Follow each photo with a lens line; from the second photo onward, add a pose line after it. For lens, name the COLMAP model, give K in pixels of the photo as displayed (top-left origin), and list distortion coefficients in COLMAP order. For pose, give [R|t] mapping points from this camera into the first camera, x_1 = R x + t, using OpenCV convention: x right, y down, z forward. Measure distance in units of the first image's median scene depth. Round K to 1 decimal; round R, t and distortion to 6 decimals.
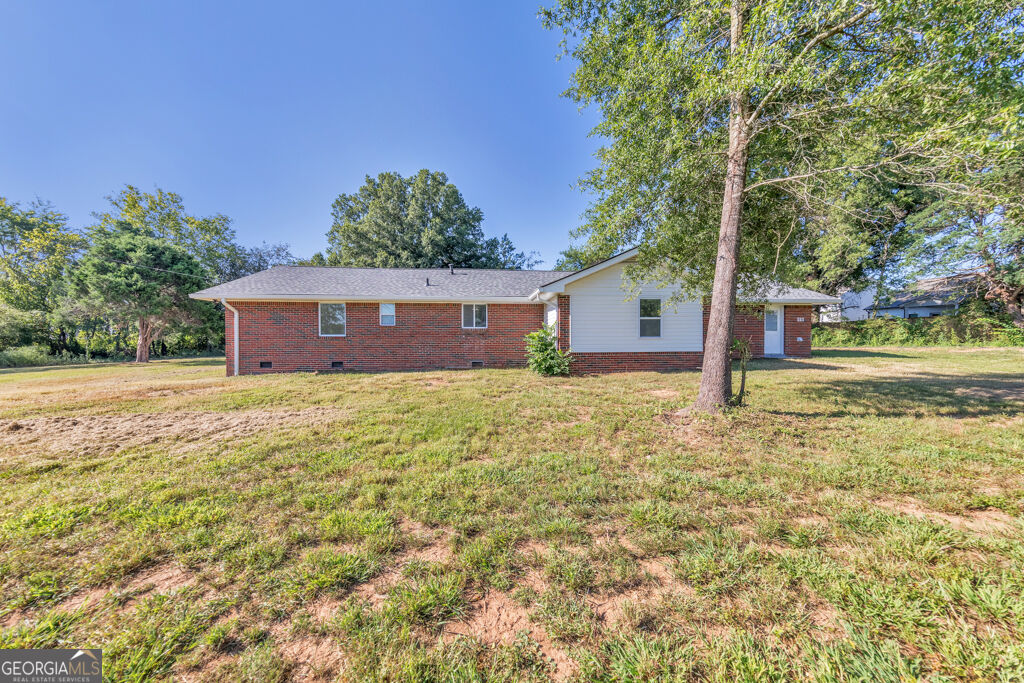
lens RADIAL K [[339.0, 0, 511.6], [0, 339.0, 337.9], [0, 0, 1]] dist [0.001864, 0.000082]
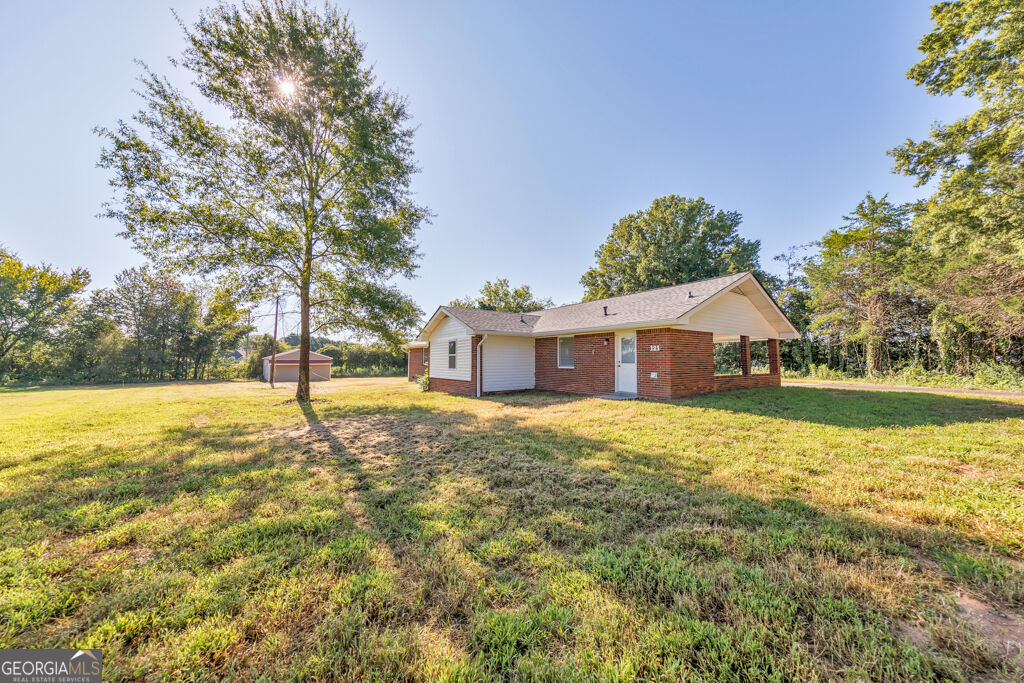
lens RADIAL K [[339.0, 0, 511.6], [0, 339.0, 337.9], [0, 0, 1]] dist [0.001864, 0.000082]
pose [[0.518804, -0.055800, -0.853070, 0.453755], [0.001305, 0.997918, -0.064481, -0.010073], [0.854893, 0.032340, 0.517796, 0.125052]]
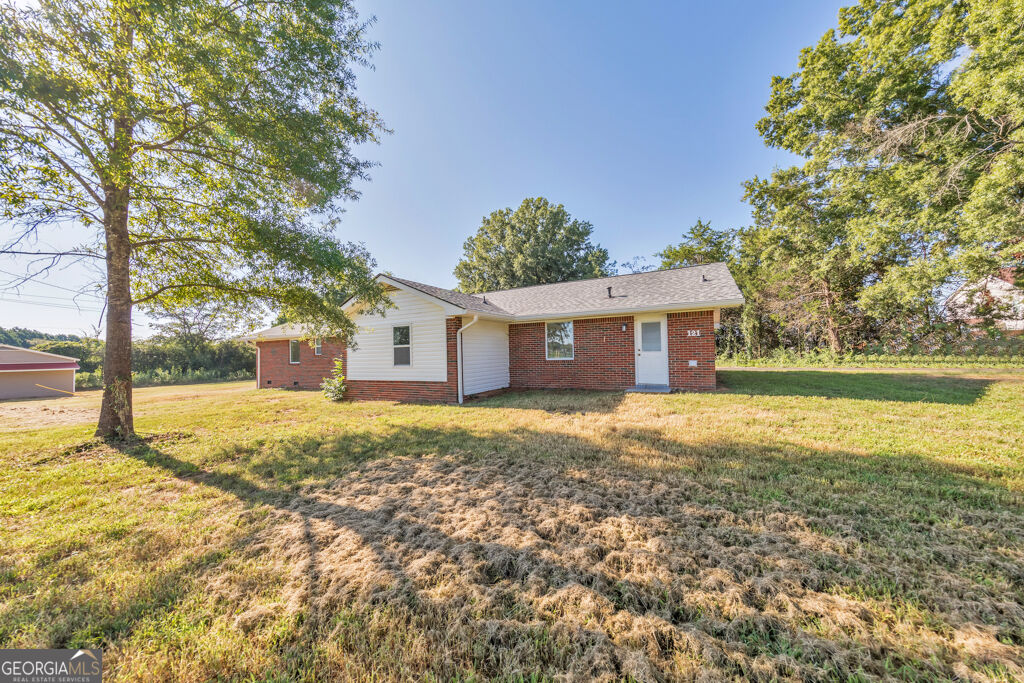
lens RADIAL K [[336.9, 0, 508.7], [0, 336.9, 343.2], [0, 0, 1]] dist [0.001060, 0.000018]
pose [[0.842145, -0.036373, -0.538022, 0.311153], [0.023861, 0.999259, -0.030205, -0.008099], [0.538722, 0.012599, 0.842389, 0.090230]]
